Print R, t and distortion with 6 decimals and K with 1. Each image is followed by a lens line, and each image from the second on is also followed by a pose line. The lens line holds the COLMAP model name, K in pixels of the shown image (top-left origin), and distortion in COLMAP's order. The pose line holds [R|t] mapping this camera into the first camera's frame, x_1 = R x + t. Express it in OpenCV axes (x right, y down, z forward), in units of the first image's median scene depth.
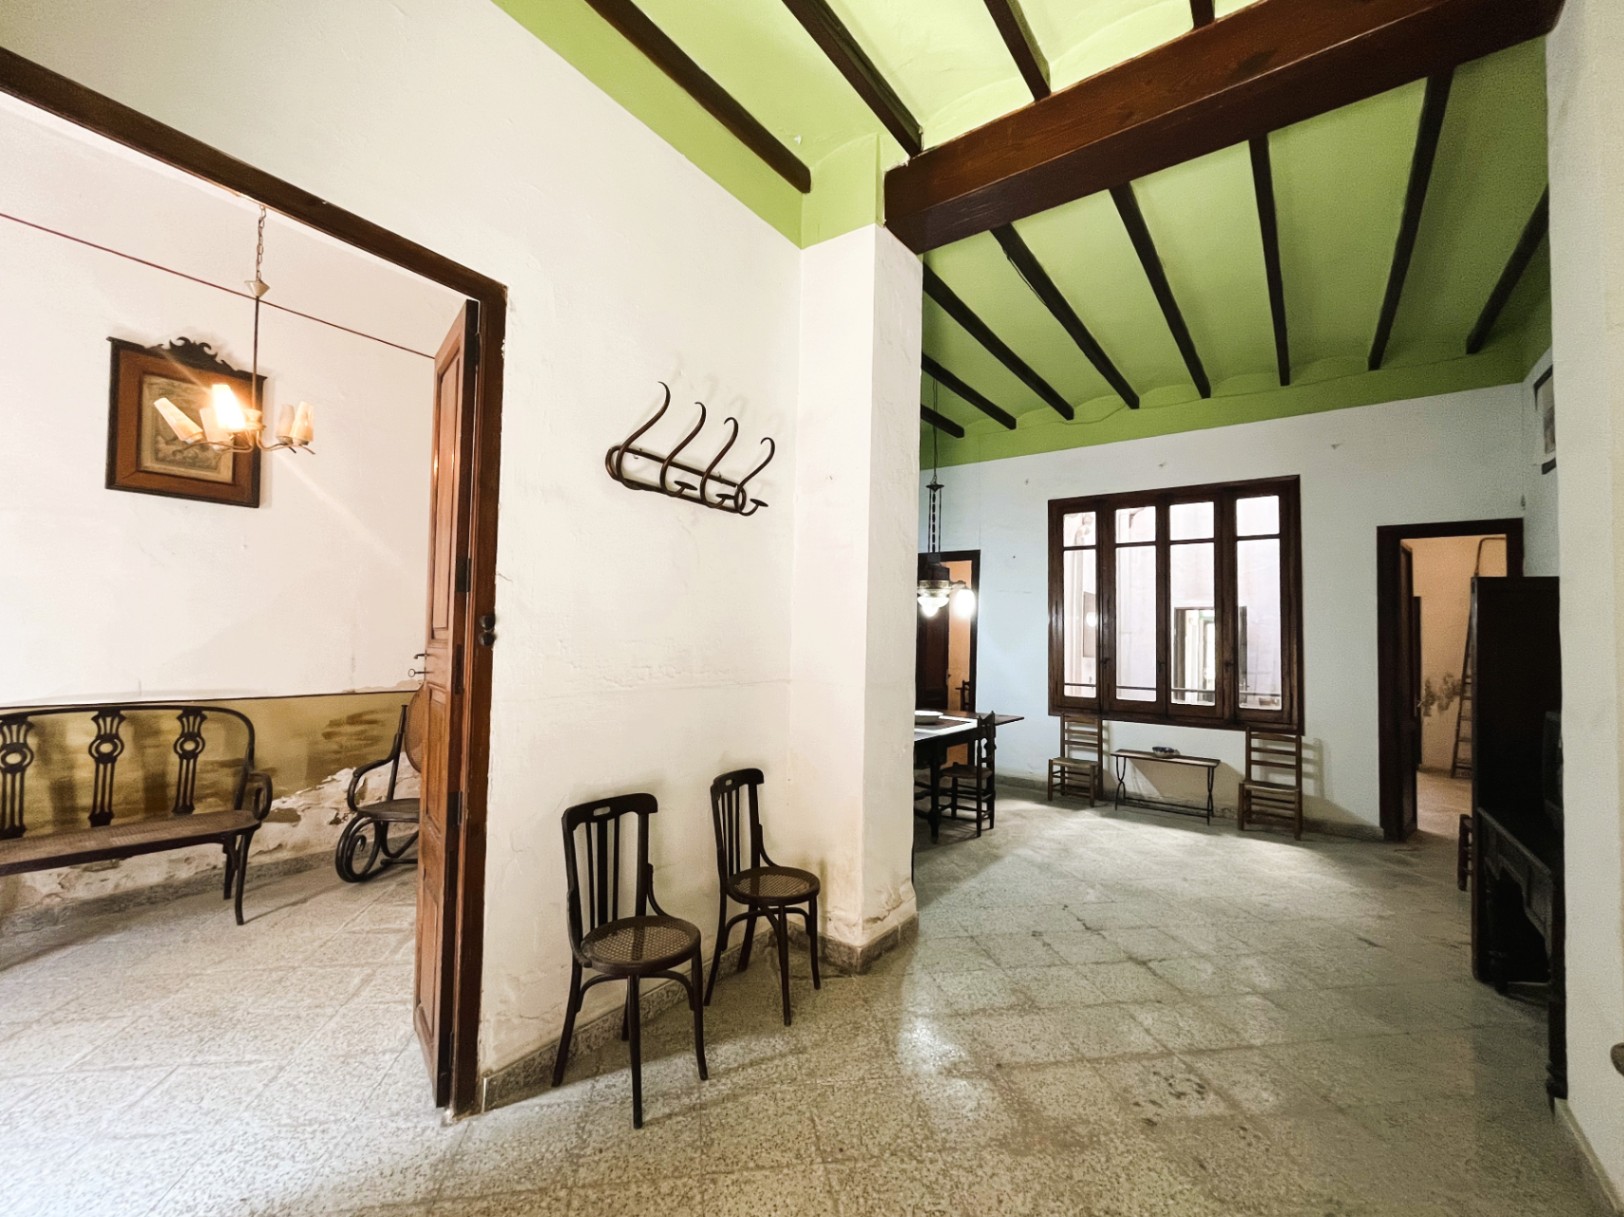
lens RADIAL K [[661.2, 0, 812.0], [0, 661.2, 608.5], [0, 0, 1]] dist [-0.001104, -0.000039]
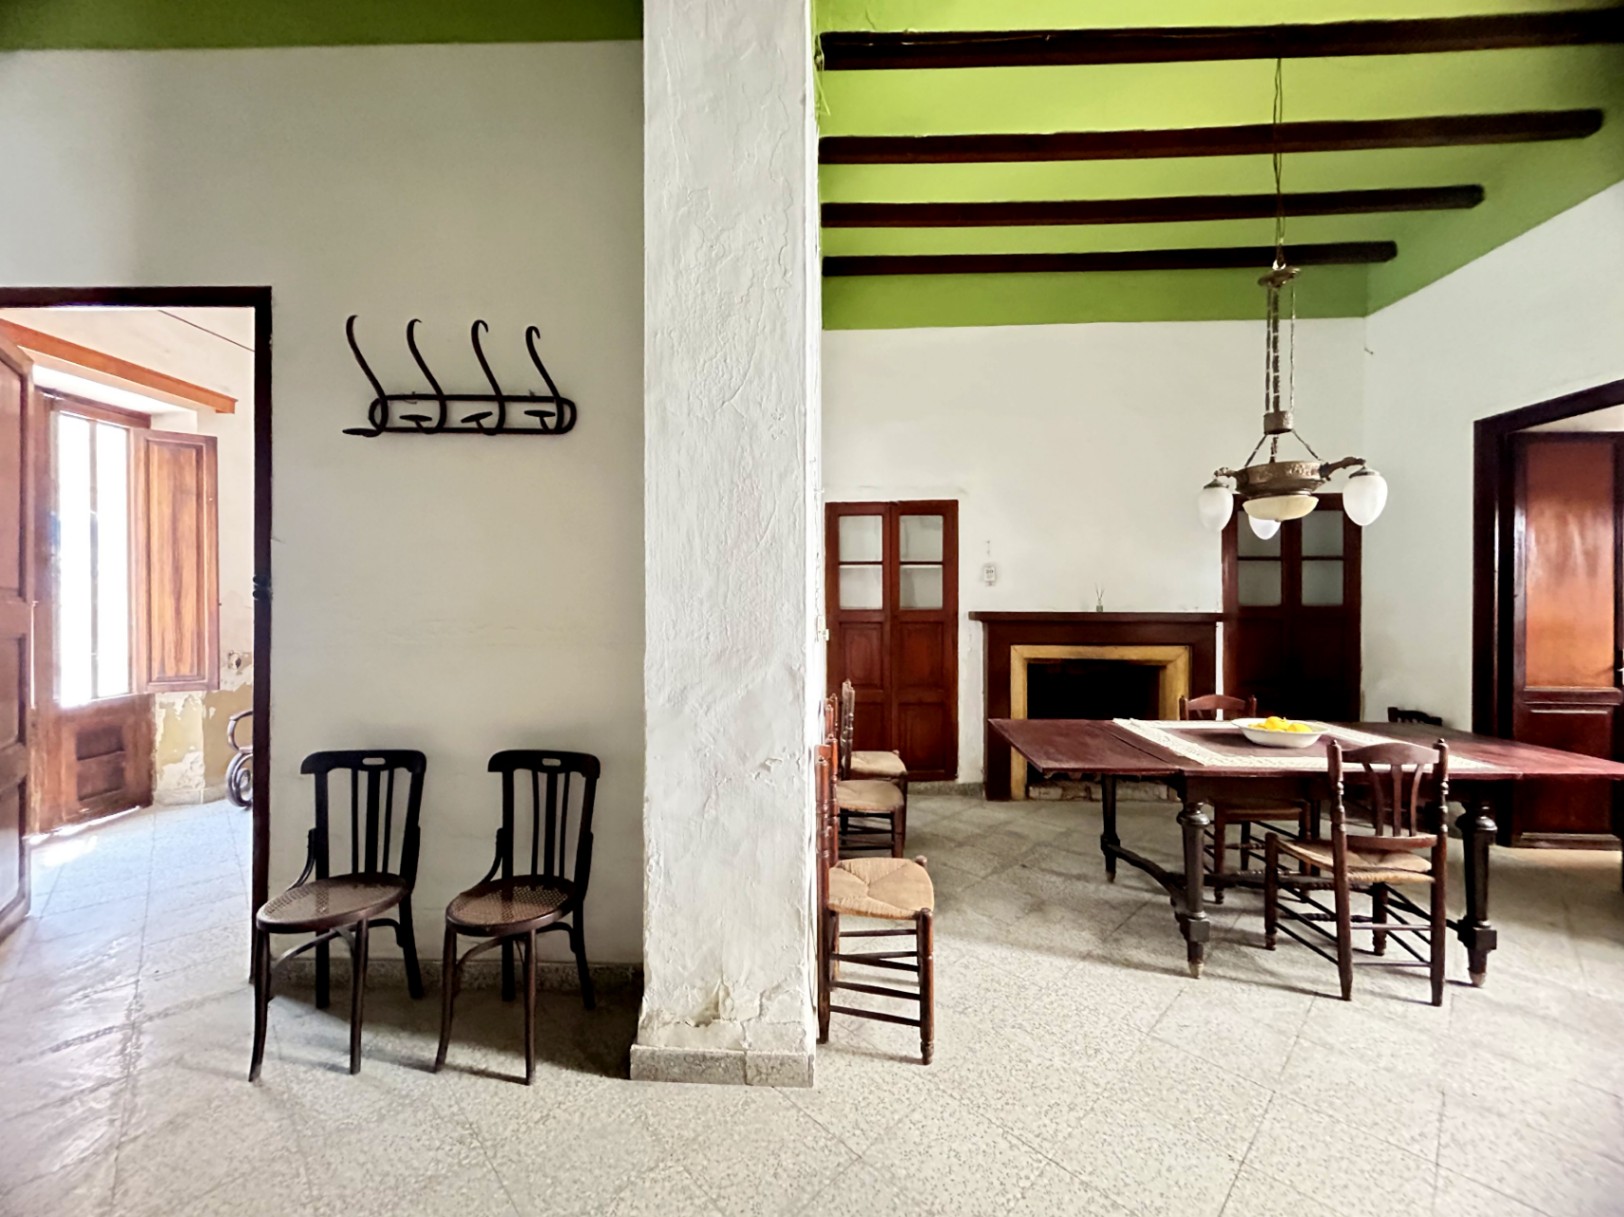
lens RADIAL K [[661.2, 0, 812.0], [0, 661.2, 608.5], [0, 0, 1]] dist [-0.001104, -0.000039]
pose [[0.575433, -0.011792, -0.817764, 1.169082], [0.041444, 0.999032, 0.014757, 0.110994], [0.816798, -0.042383, 0.575364, 1.264155]]
